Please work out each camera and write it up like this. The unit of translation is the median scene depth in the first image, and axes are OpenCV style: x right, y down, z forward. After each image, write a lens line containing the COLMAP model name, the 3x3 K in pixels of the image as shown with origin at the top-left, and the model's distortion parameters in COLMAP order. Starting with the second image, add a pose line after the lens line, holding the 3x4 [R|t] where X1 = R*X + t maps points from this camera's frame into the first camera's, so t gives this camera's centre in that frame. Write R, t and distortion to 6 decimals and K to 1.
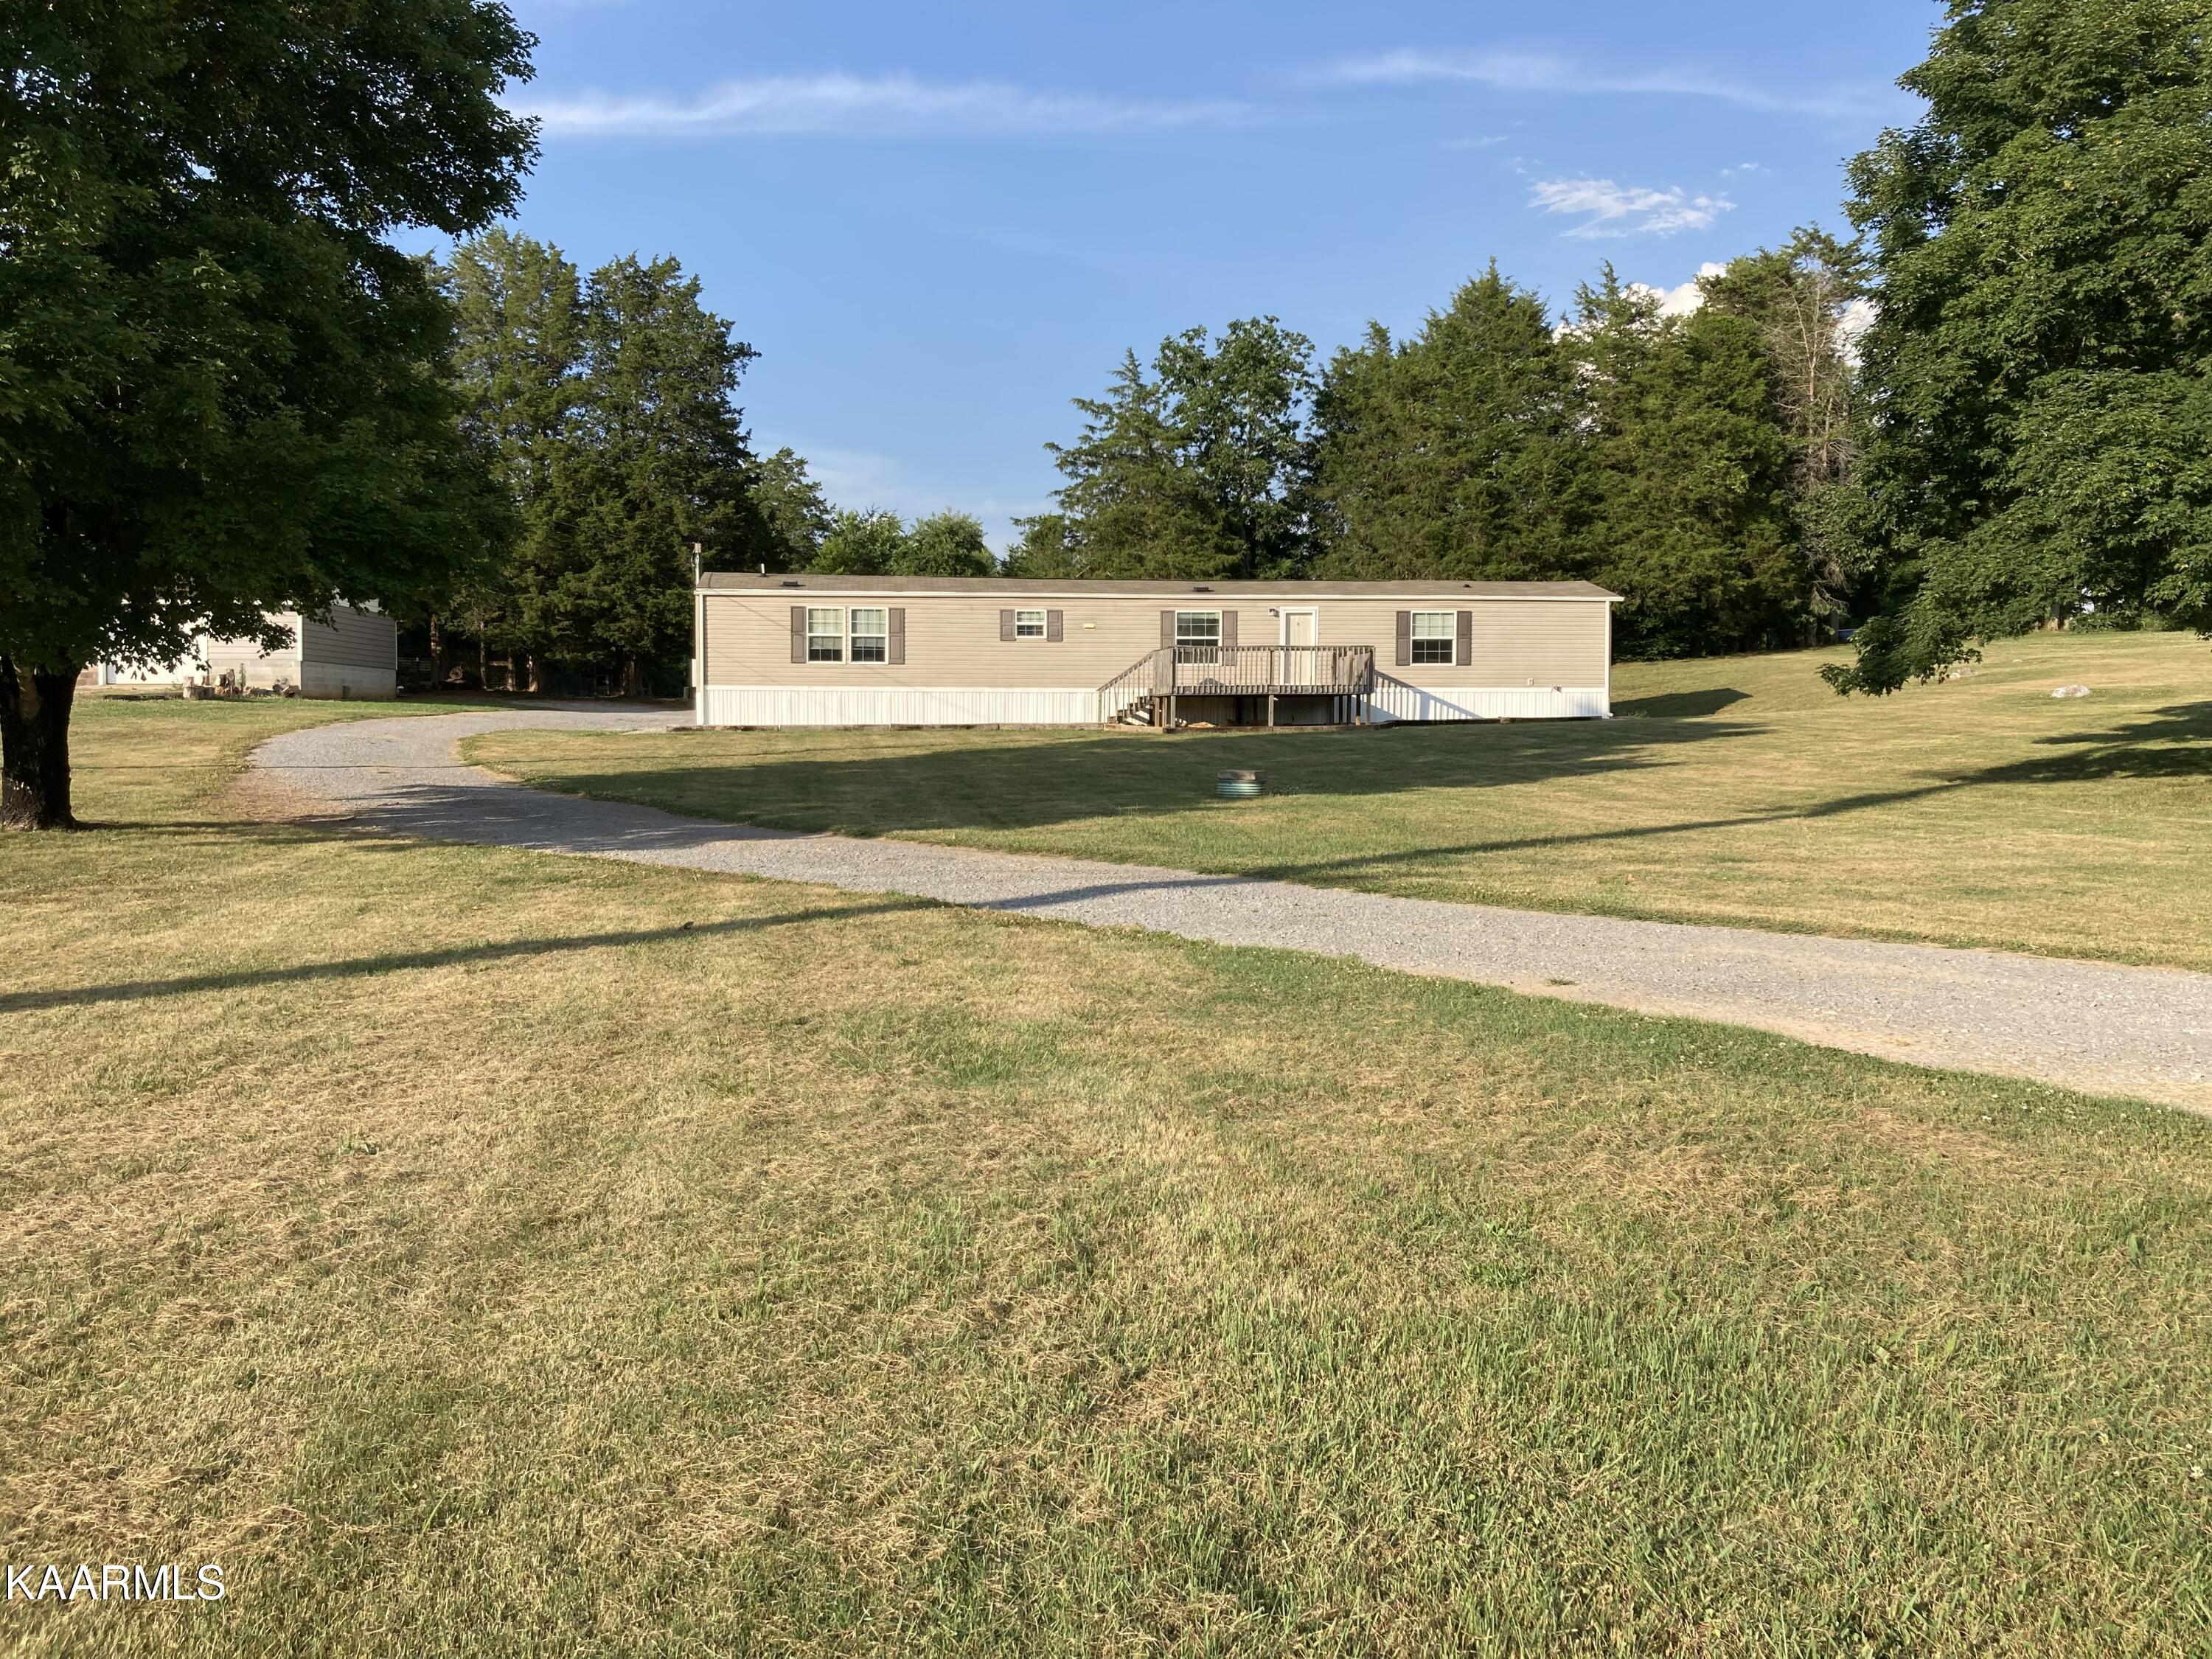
lens RADIAL K [[1797.2, 0, 1106.0], [0, 1797.2, 829.5], [0, 0, 1]] dist [0.132521, -0.301172]
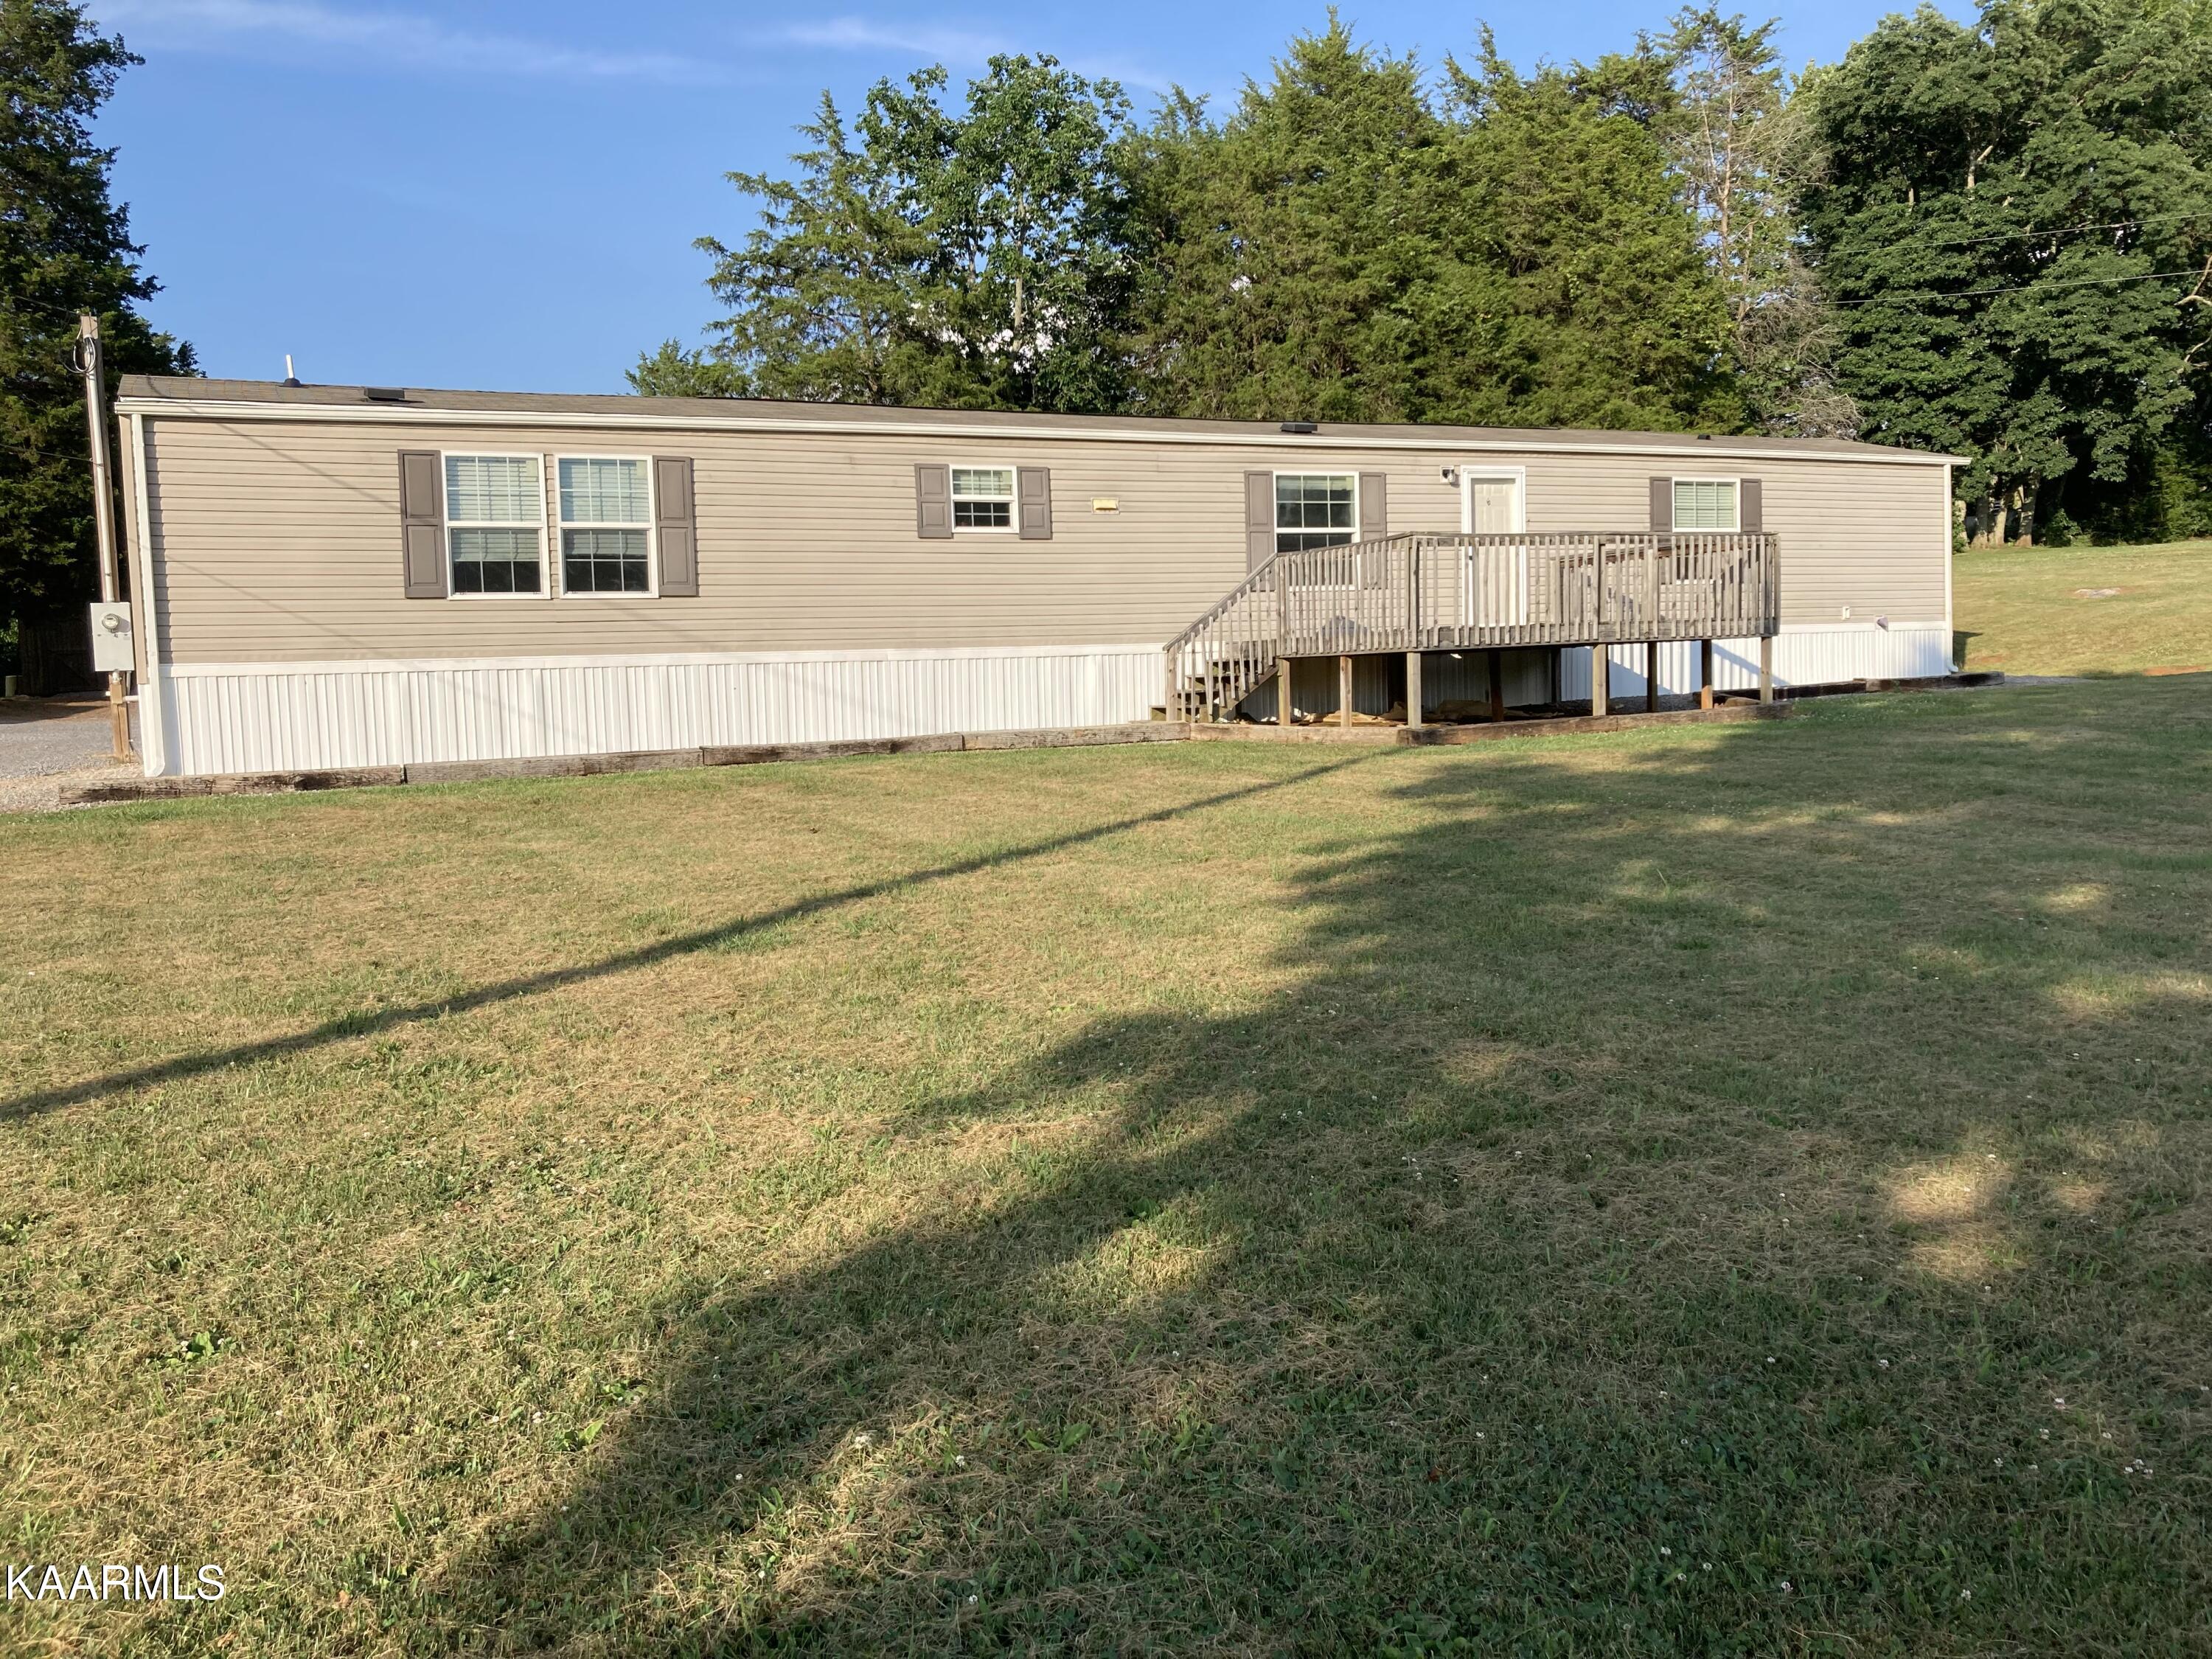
lens RADIAL K [[1811.6, 0, 1112.1], [0, 1811.6, 828.2], [0, 0, 1]] dist [0.032755, -0.027618]
pose [[0.944698, -0.060030, 0.322399, -0.111523], [0.054373, 0.998168, 0.026532, -0.031930], [-0.323402, -0.007535, 0.946232, 0.407309]]
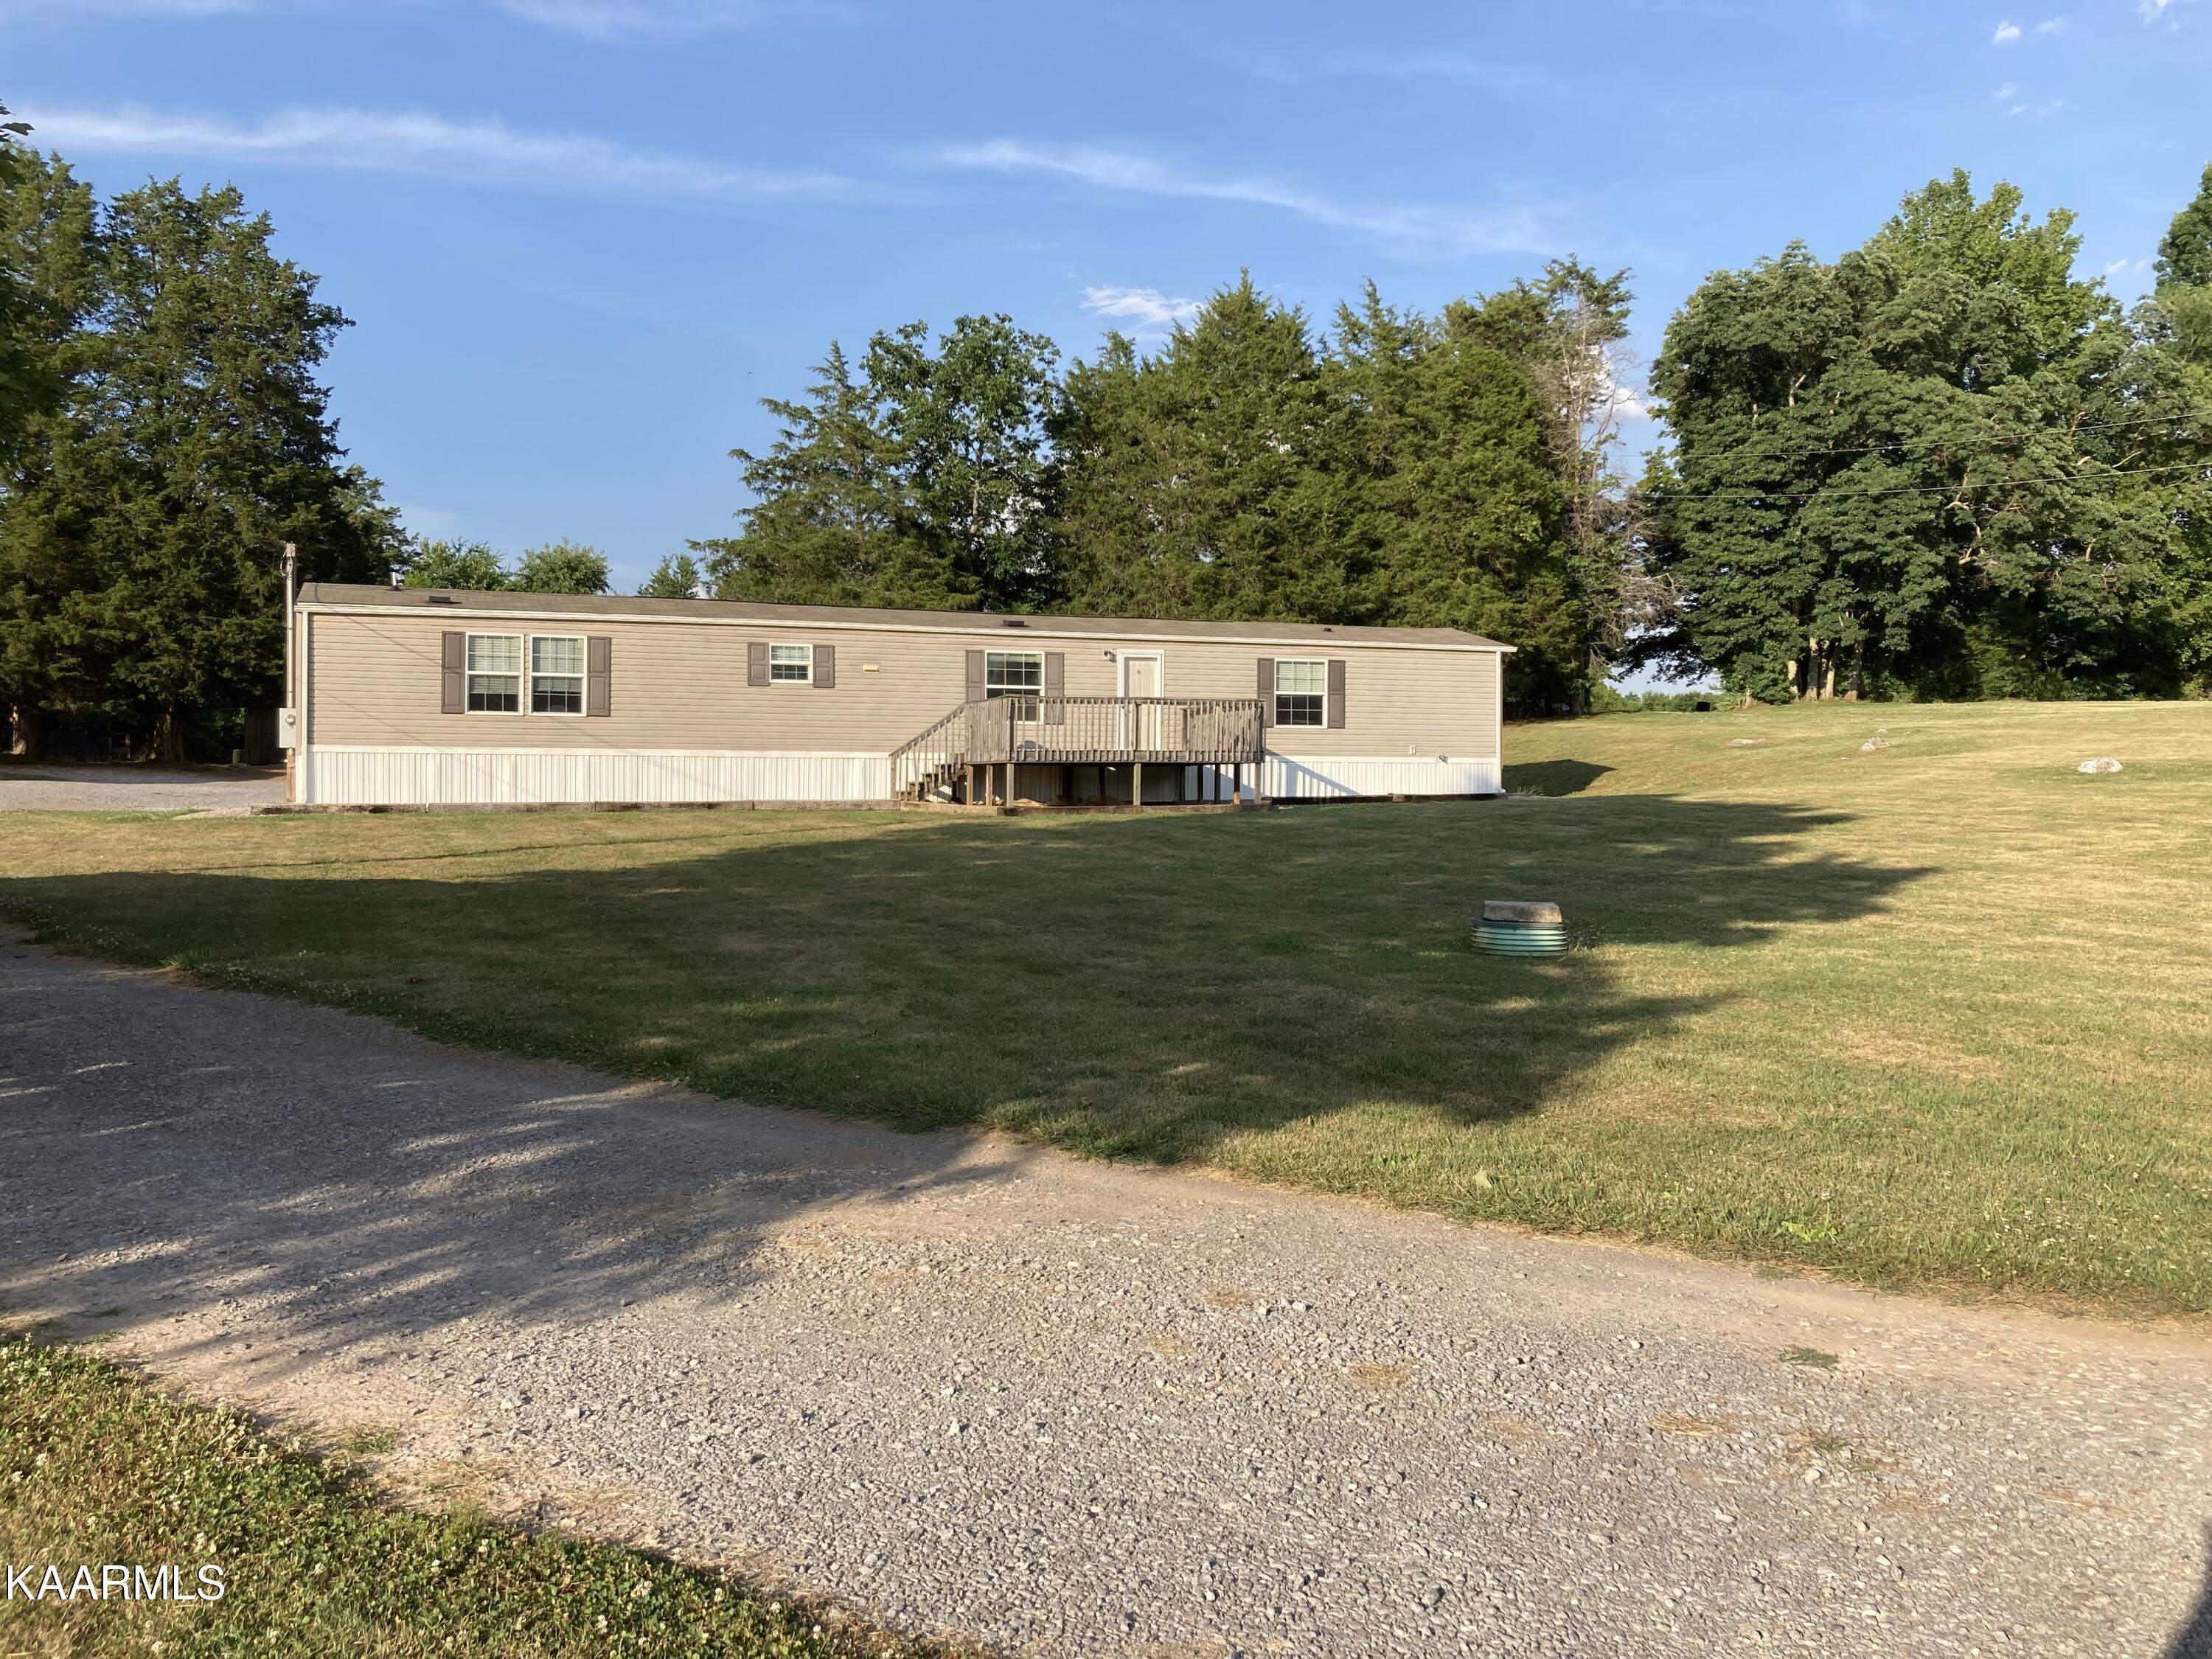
lens RADIAL K [[1812.8, 0, 1096.0], [0, 1812.8, 832.1], [0, 0, 1]] dist [0.047059, -0.033309]
pose [[0.973910, -0.002996, 0.226914, -0.061913], [0.011198, 0.999329, -0.034866, -0.013717], [-0.226657, 0.036498, 0.973290, 0.184359]]
